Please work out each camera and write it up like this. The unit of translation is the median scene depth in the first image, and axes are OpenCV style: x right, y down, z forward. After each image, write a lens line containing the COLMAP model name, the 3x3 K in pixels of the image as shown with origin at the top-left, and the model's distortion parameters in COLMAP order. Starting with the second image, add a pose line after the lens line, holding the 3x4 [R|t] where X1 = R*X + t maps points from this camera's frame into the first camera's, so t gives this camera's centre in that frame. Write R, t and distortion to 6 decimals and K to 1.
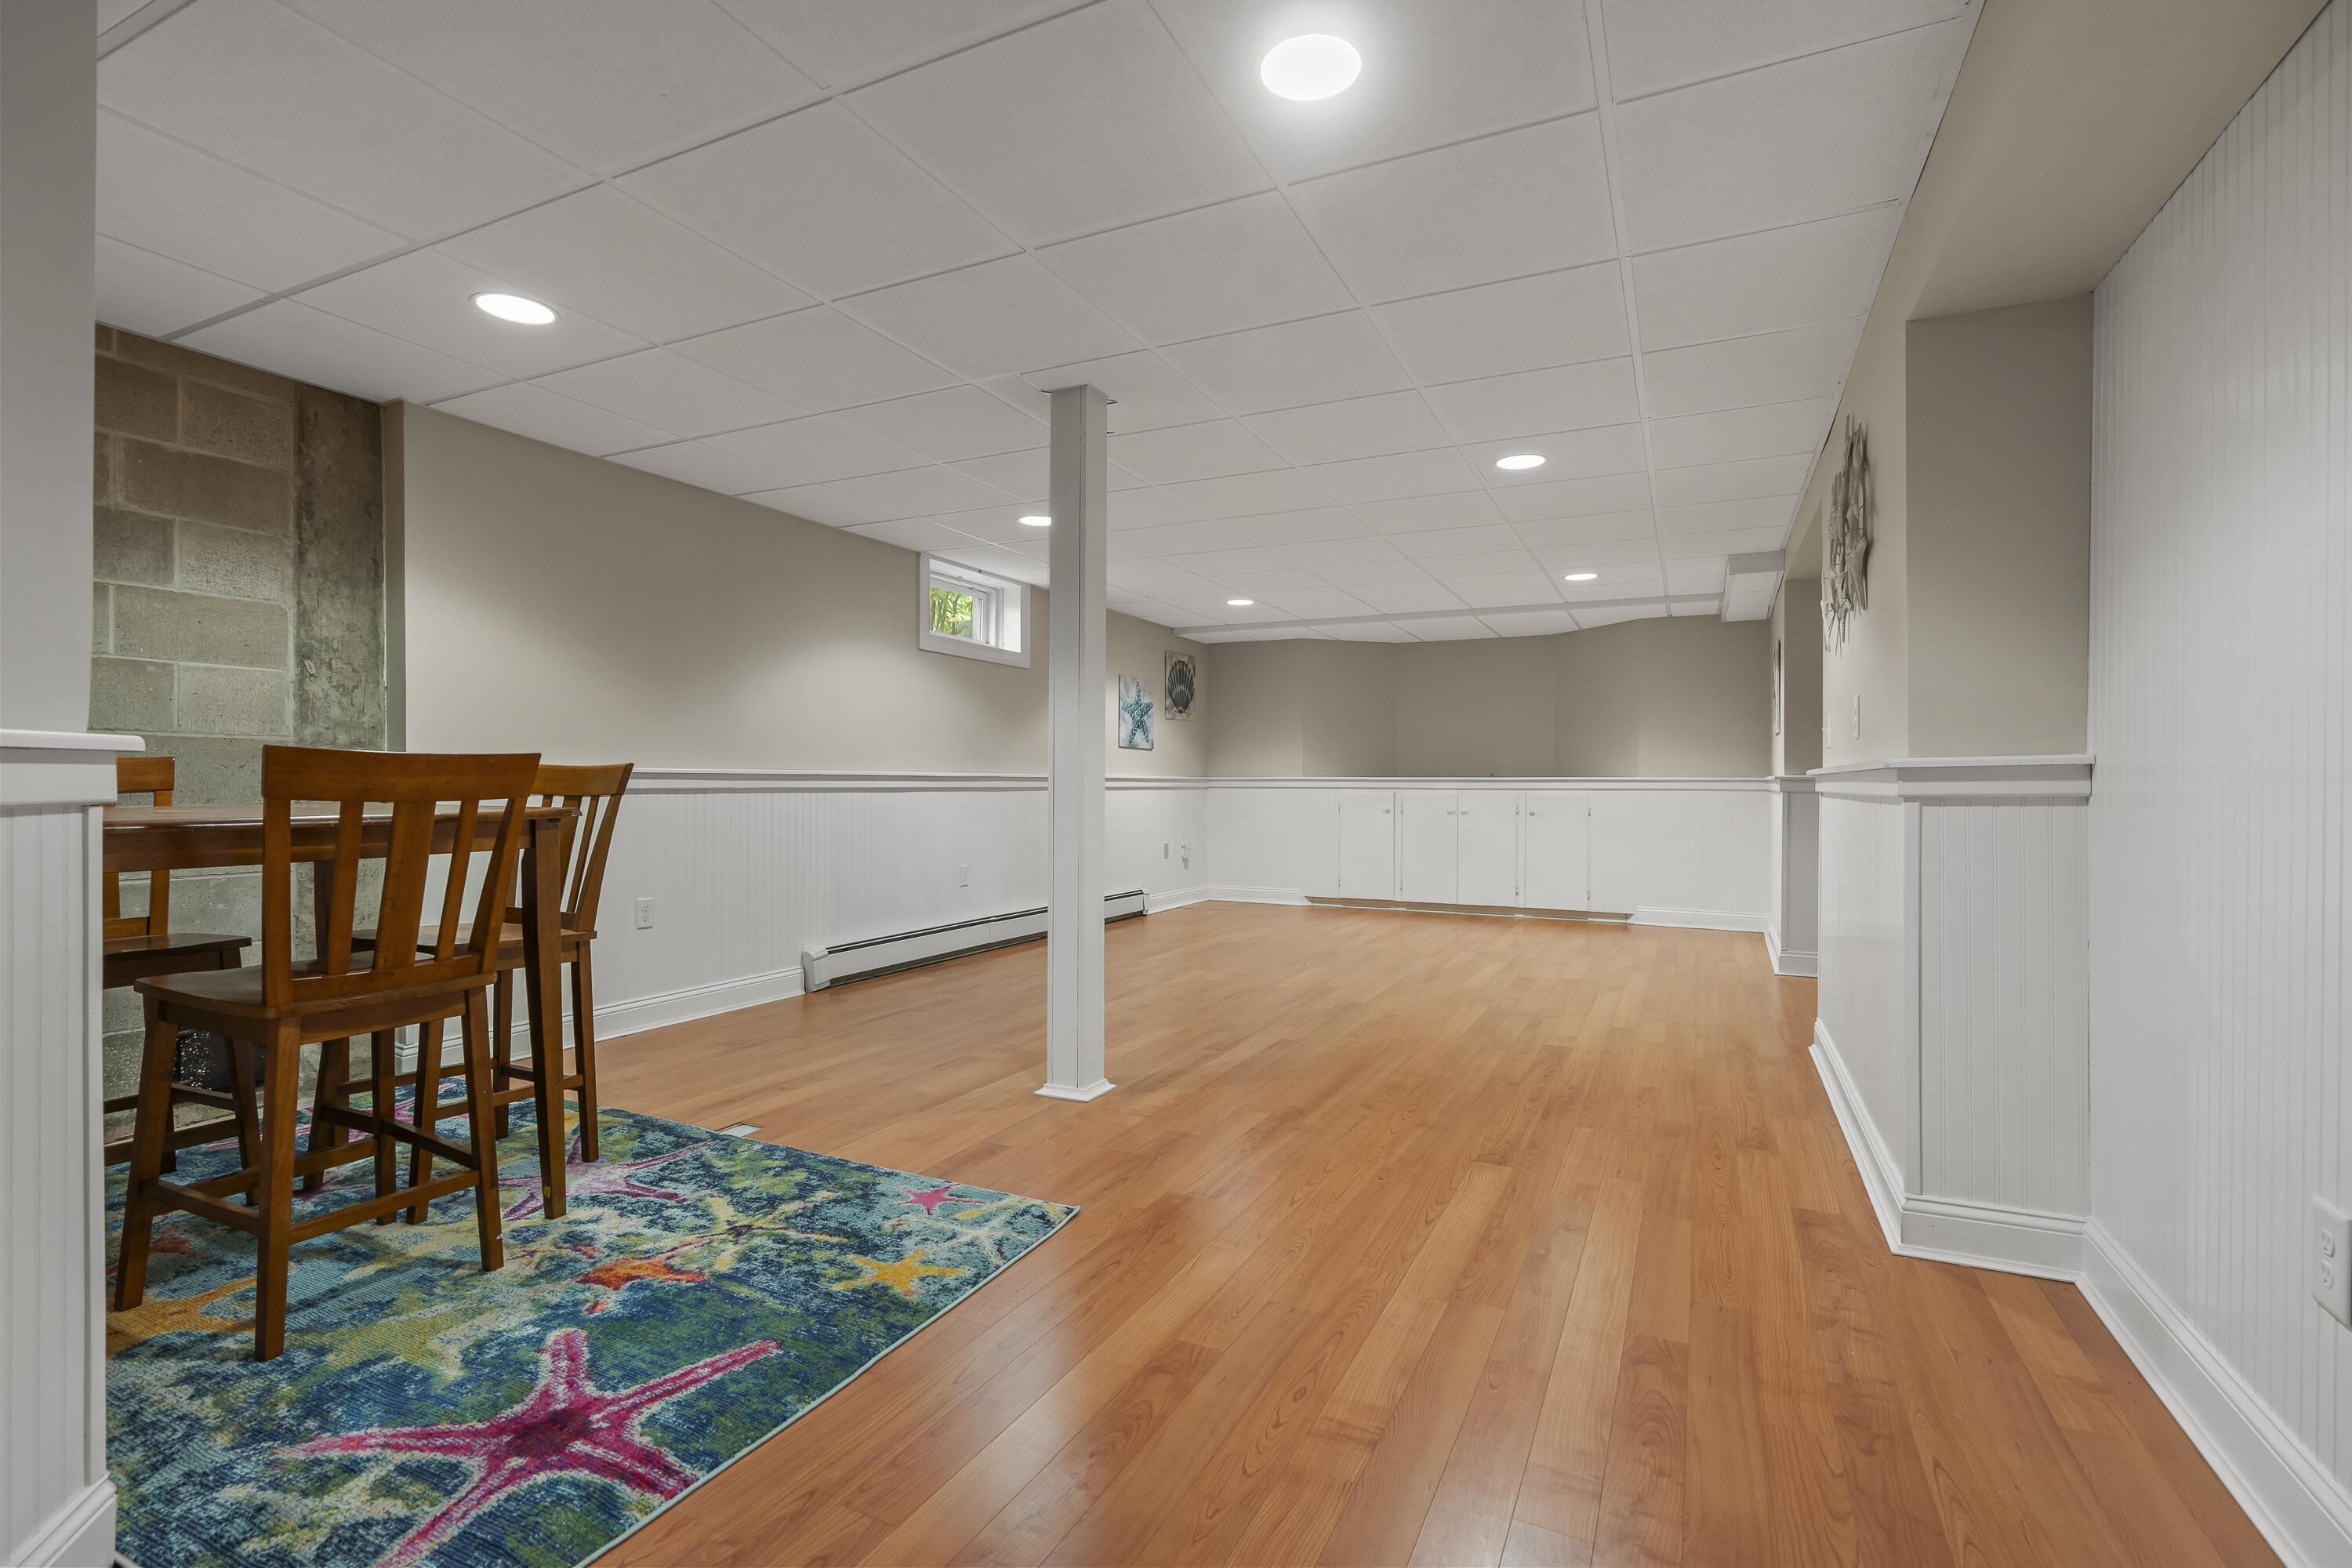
lens RADIAL K [[1079.8, 0, 1177.6], [0, 1079.8, 783.6], [0, 0, 1]] dist [-0.000632, -0.000016]
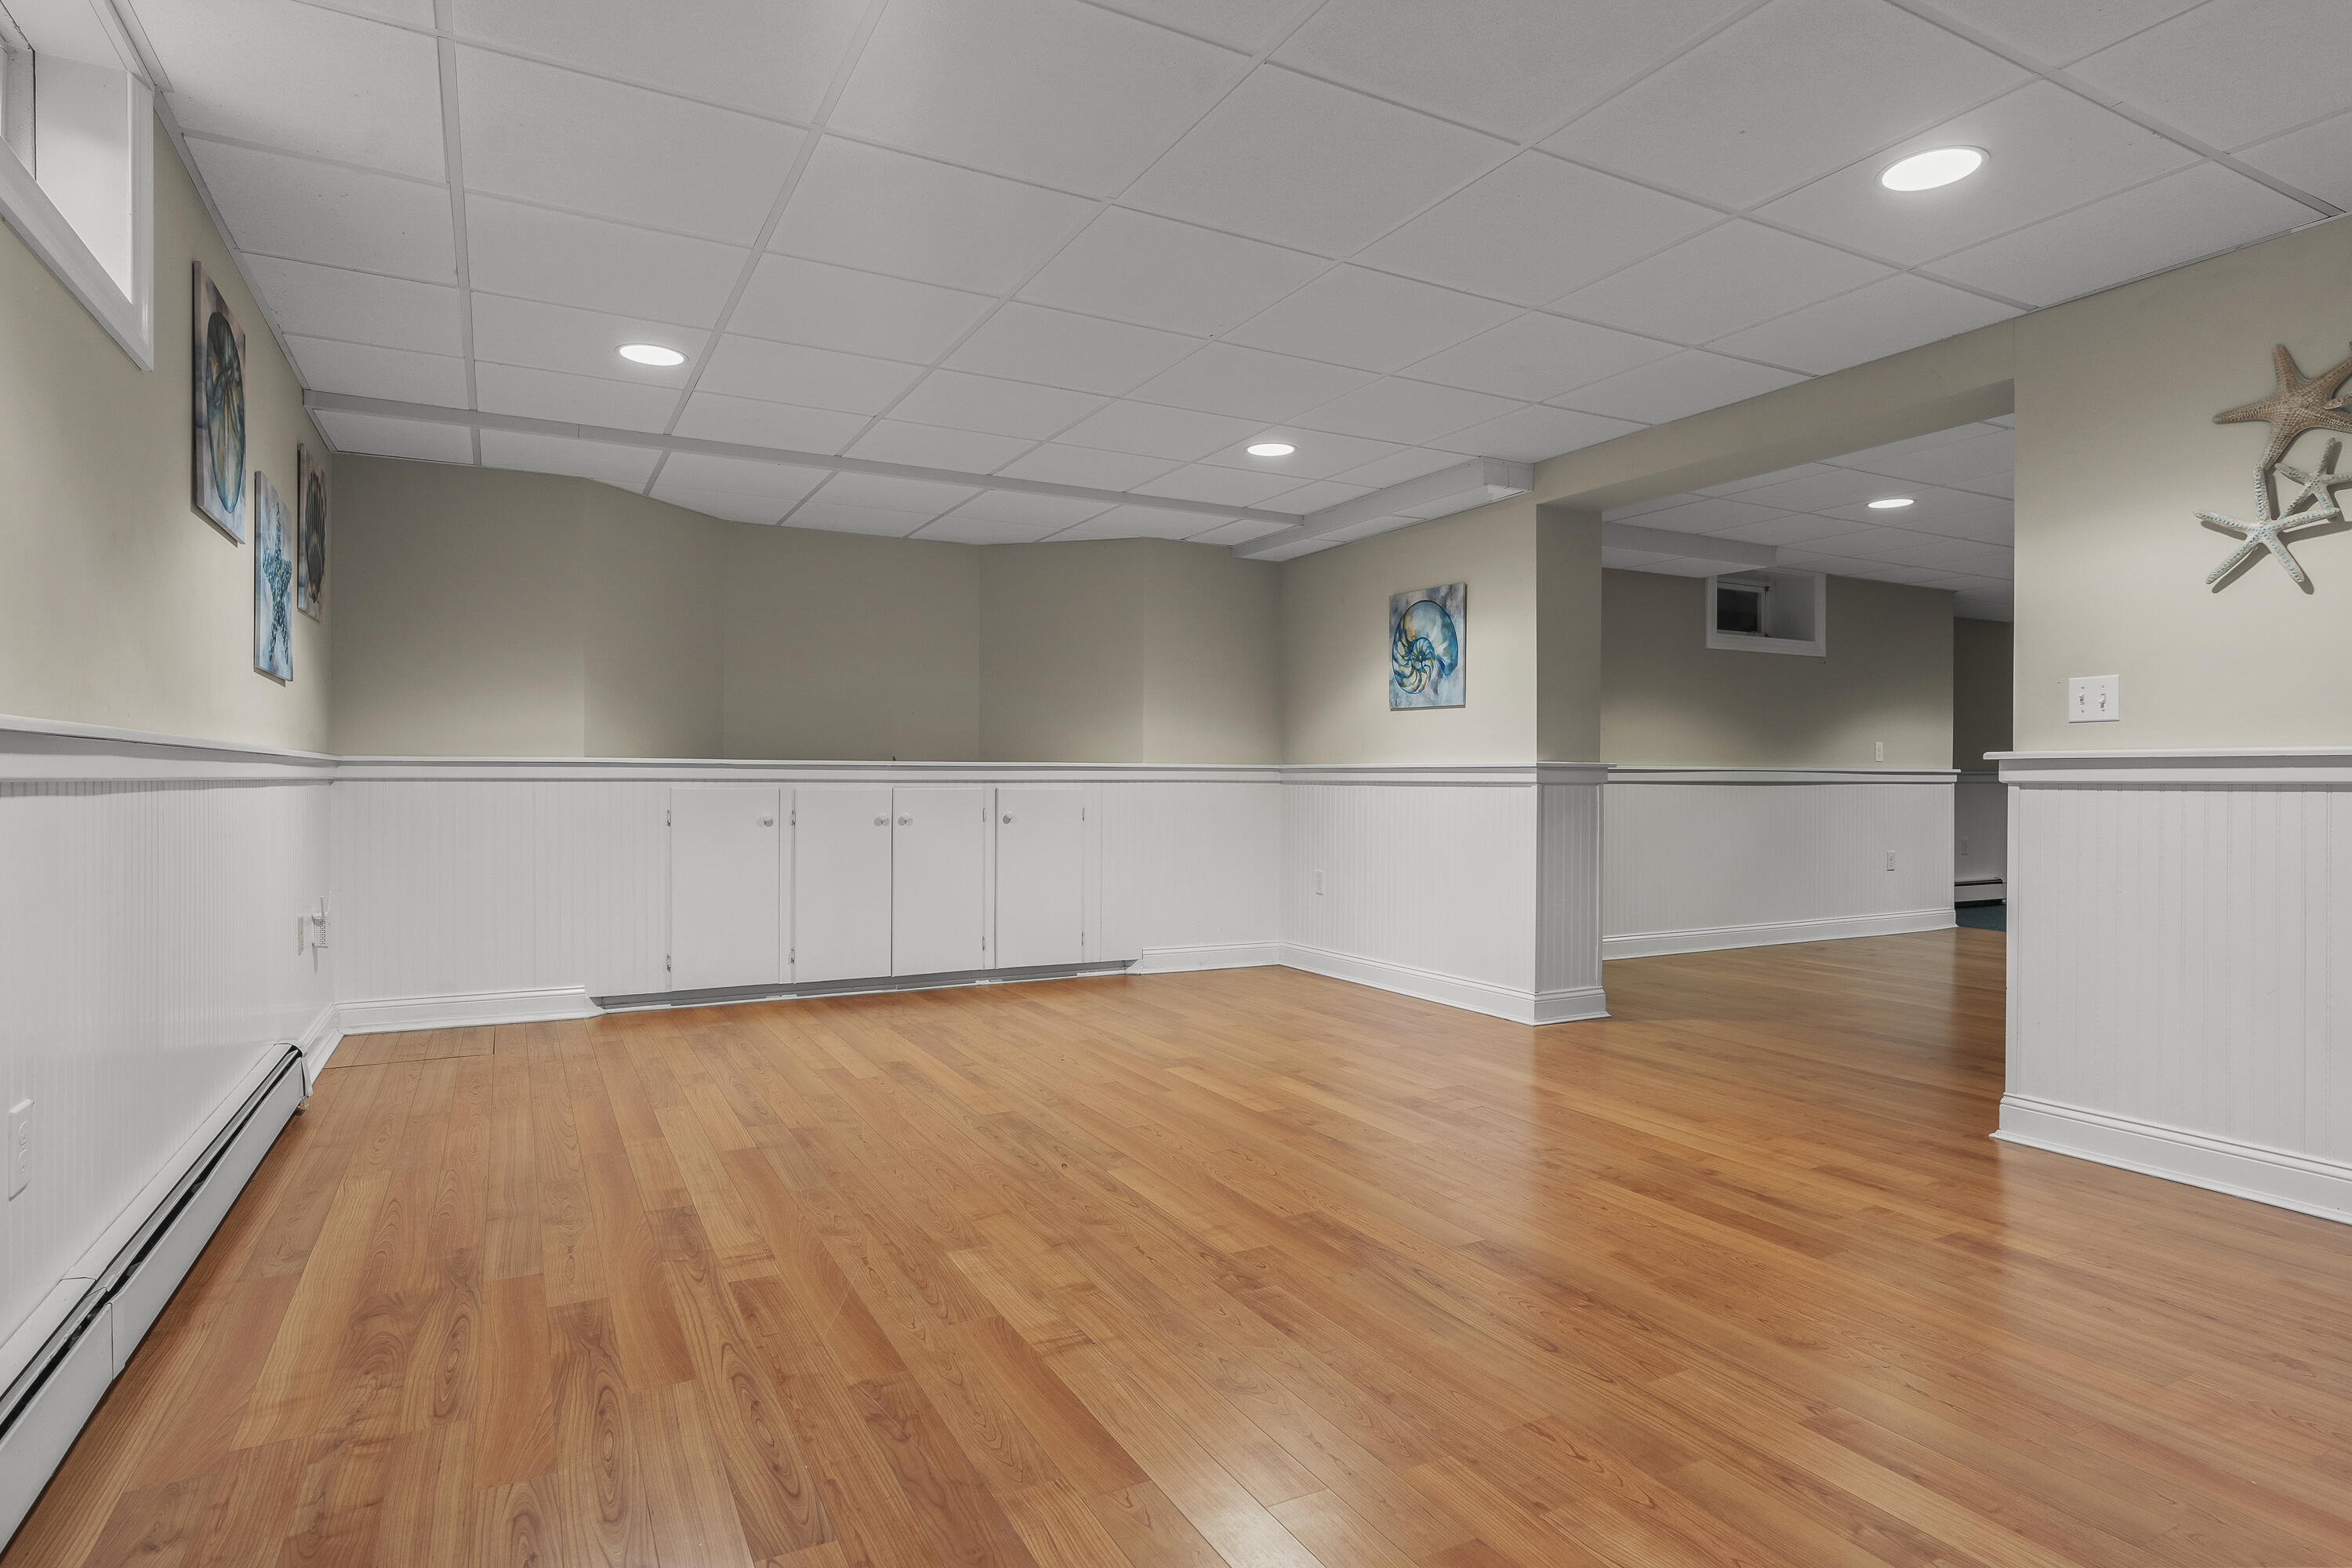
lens RADIAL K [[1255.6, 0, 1180.9], [0, 1255.6, 791.5], [0, 0, 1]] dist [-0.000568, -0.000069]
pose [[0.581006, -0.008522, 0.813854, -0.215555], [-0.002028, 0.999927, 0.011918, 0.002435], [-0.813896, -0.008575, 0.580947, 0.501000]]
